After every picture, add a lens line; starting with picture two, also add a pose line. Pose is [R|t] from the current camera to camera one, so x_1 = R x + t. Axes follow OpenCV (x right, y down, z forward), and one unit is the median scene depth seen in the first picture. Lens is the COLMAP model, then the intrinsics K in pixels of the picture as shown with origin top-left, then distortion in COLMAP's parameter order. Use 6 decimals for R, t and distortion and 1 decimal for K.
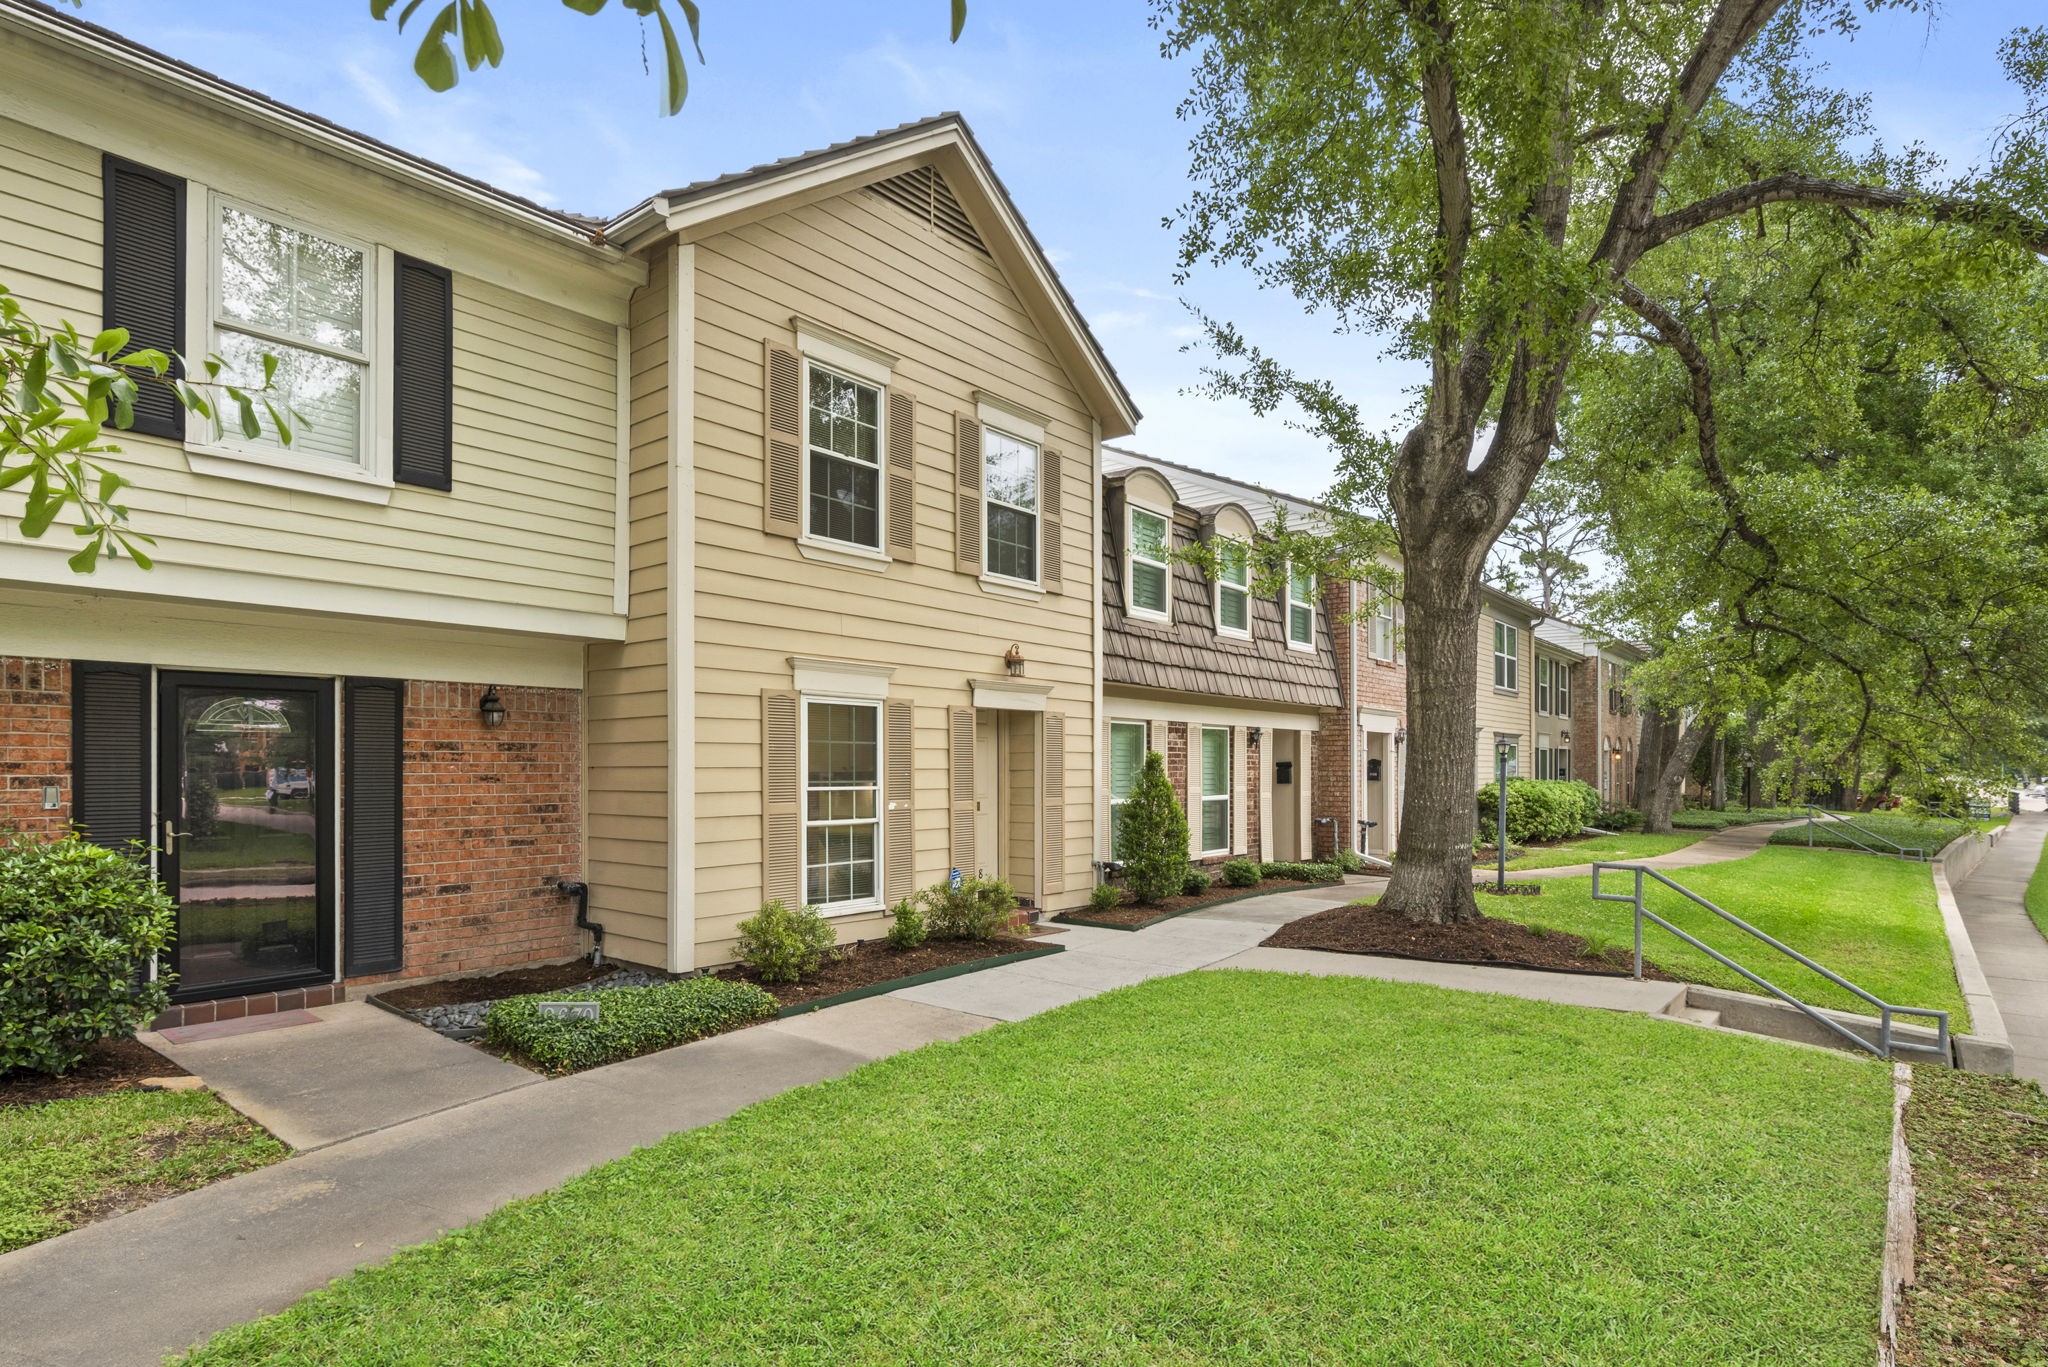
lens RADIAL K [[1043.3, 0, 1024.5], [0, 1043.3, 738.0], [0, 0, 1]] dist [-0.006336, 0.000798]
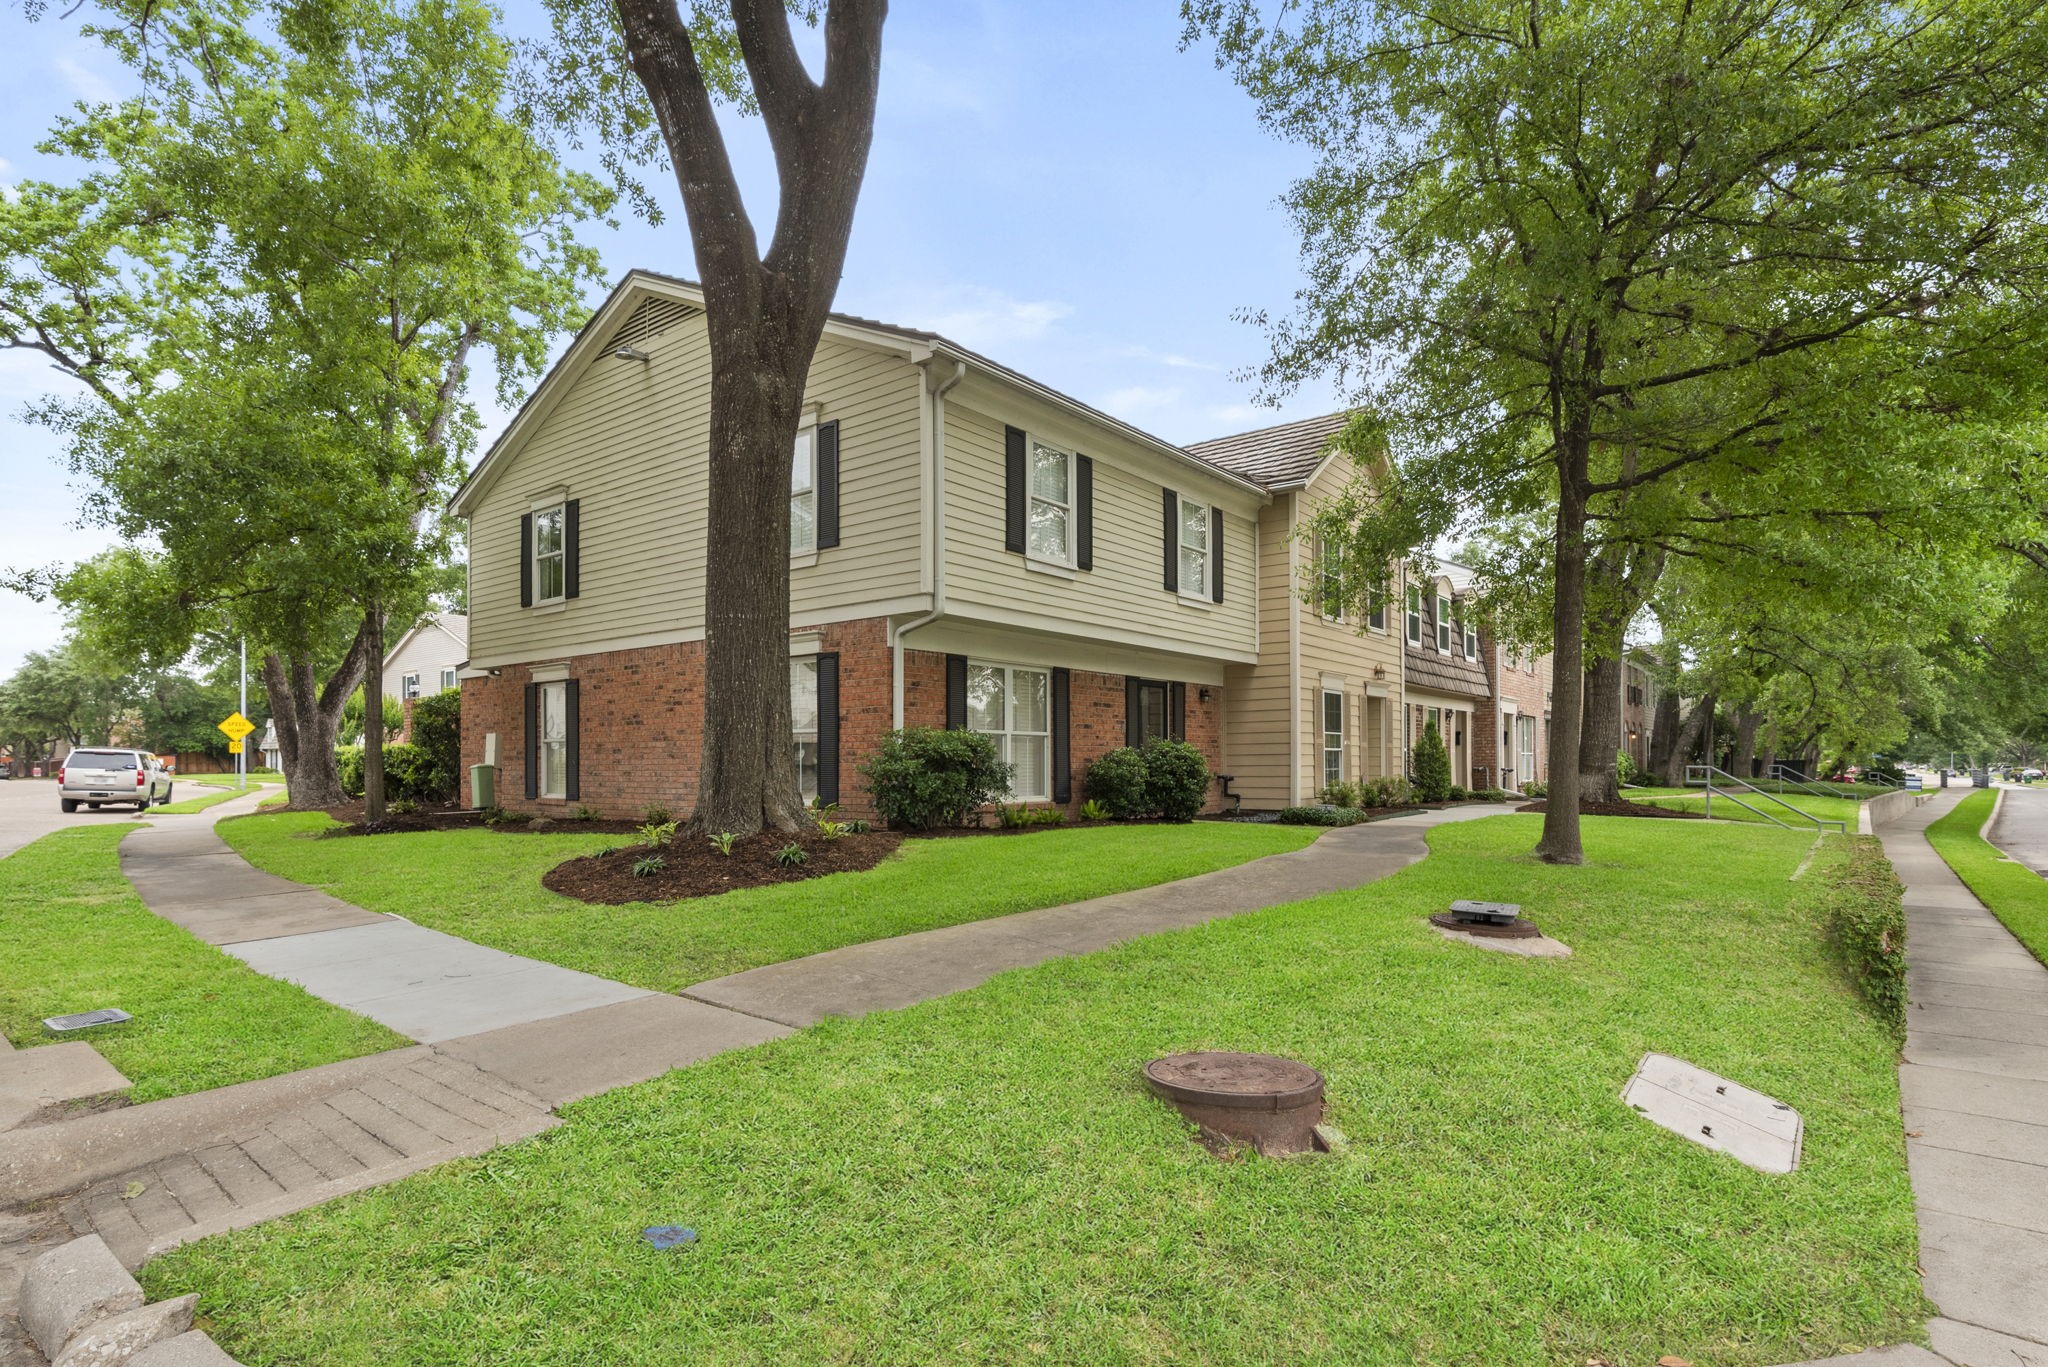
lens RADIAL K [[1043.3, 0, 1011.4], [0, 1043.3, 759.1], [0, 0, 1]] dist [-0.006336, 0.000798]
pose [[0.999880, -0.006268, 0.014181, -0.637435], [0.005983, 0.999781, 0.020048, 0.040948], [-0.014304, -0.019960, 0.999698, -0.823234]]
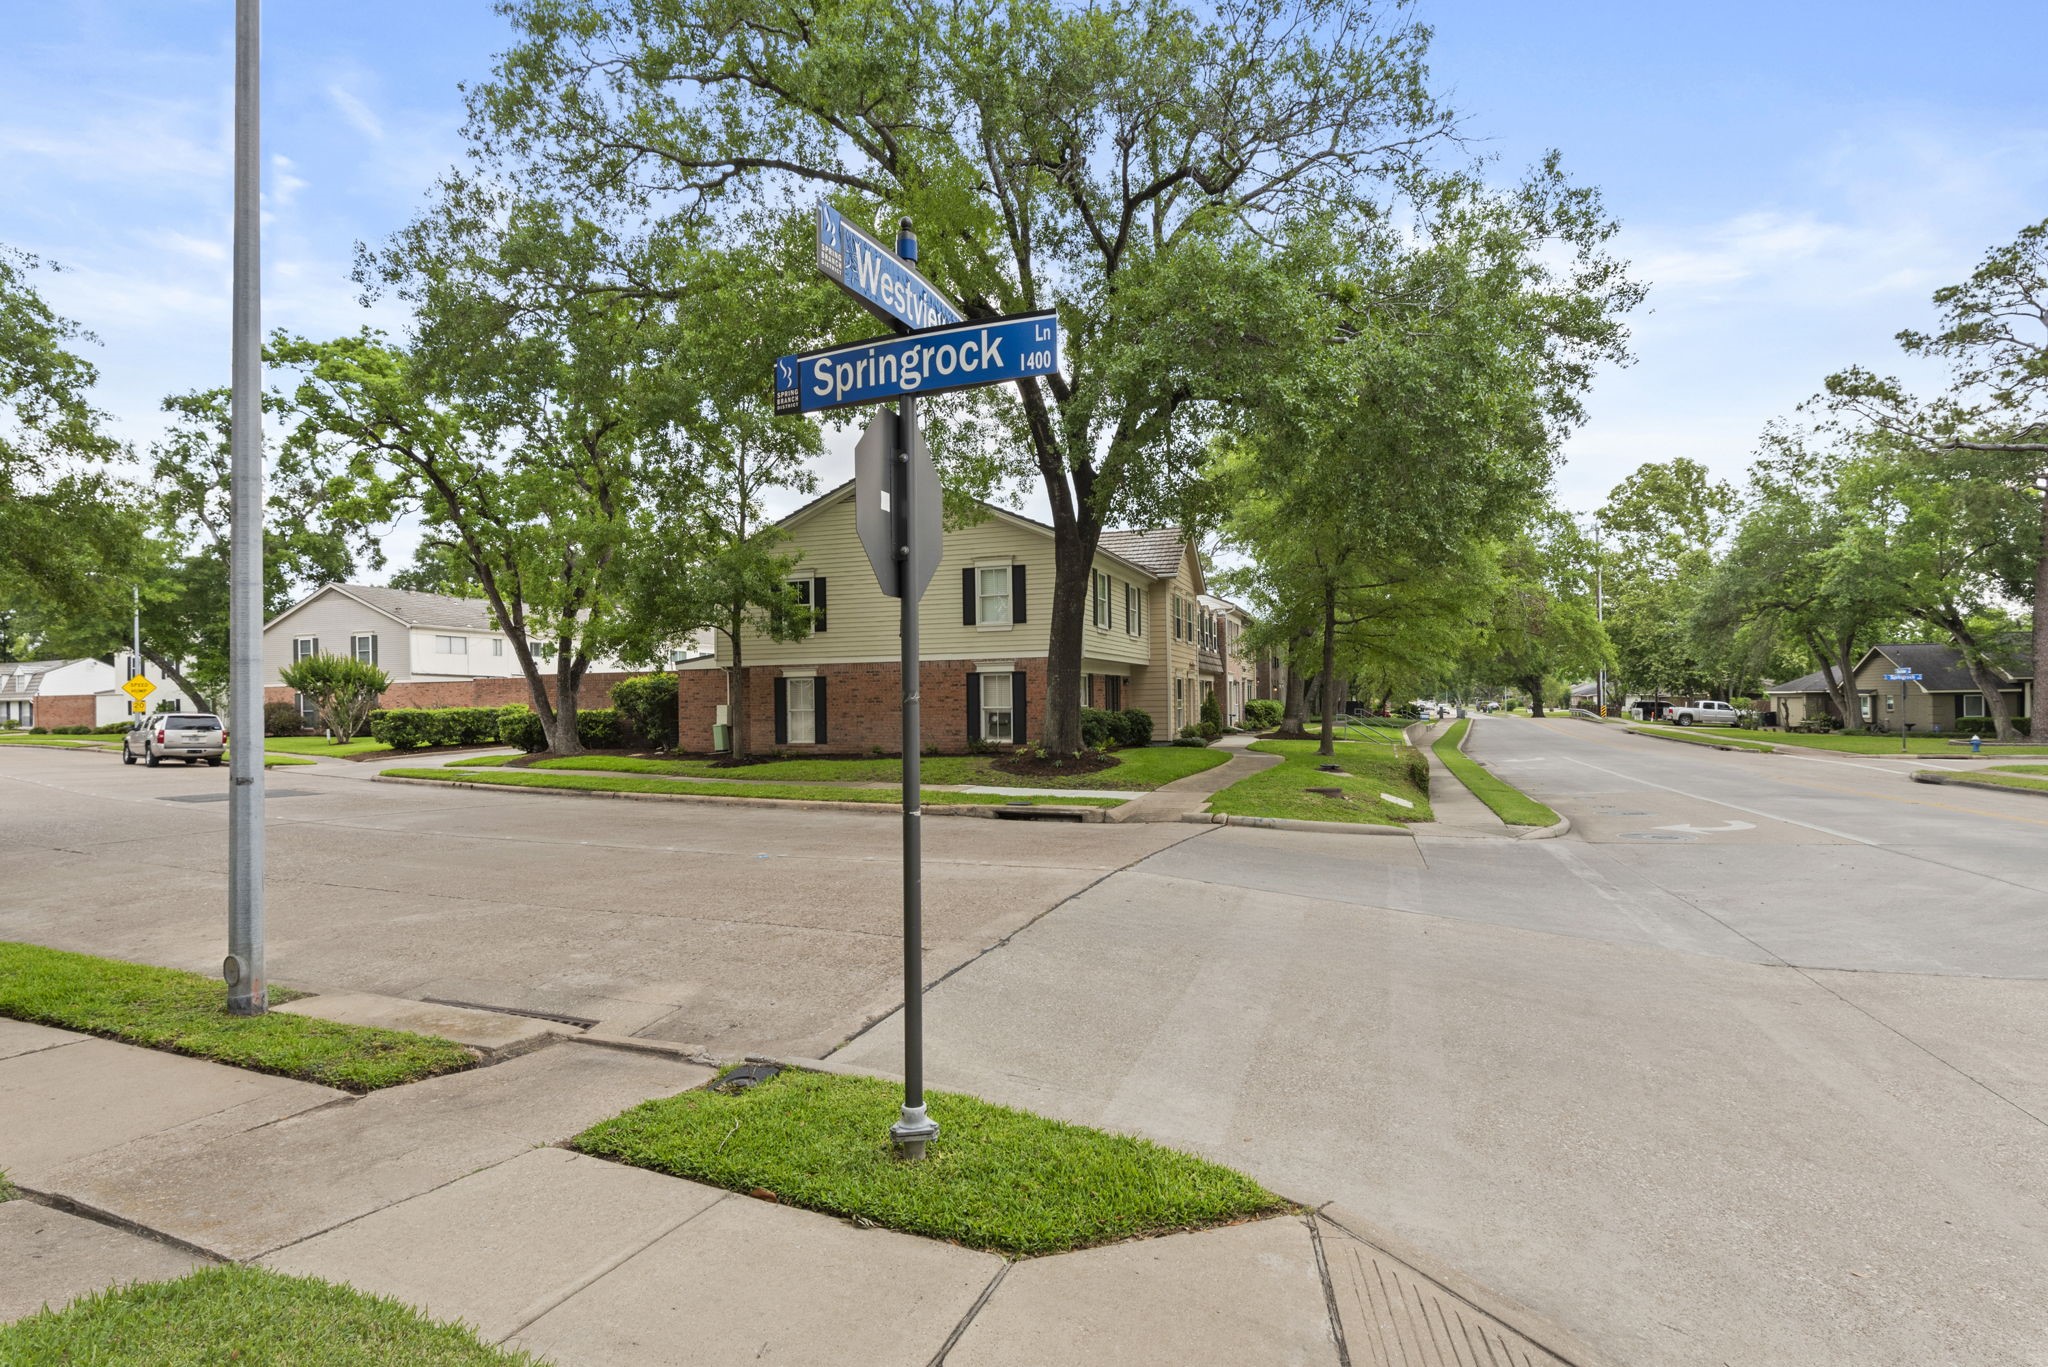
lens RADIAL K [[1043.3, 0, 1011.2], [0, 1043.3, 689.7], [0, 0, 1]] dist [-0.006336, 0.000798]
pose [[0.938105, -0.012251, 0.346133, -1.635491], [0.007468, 0.999857, 0.015149, -0.043548], [-0.346269, -0.011627, 0.938063, -1.919626]]
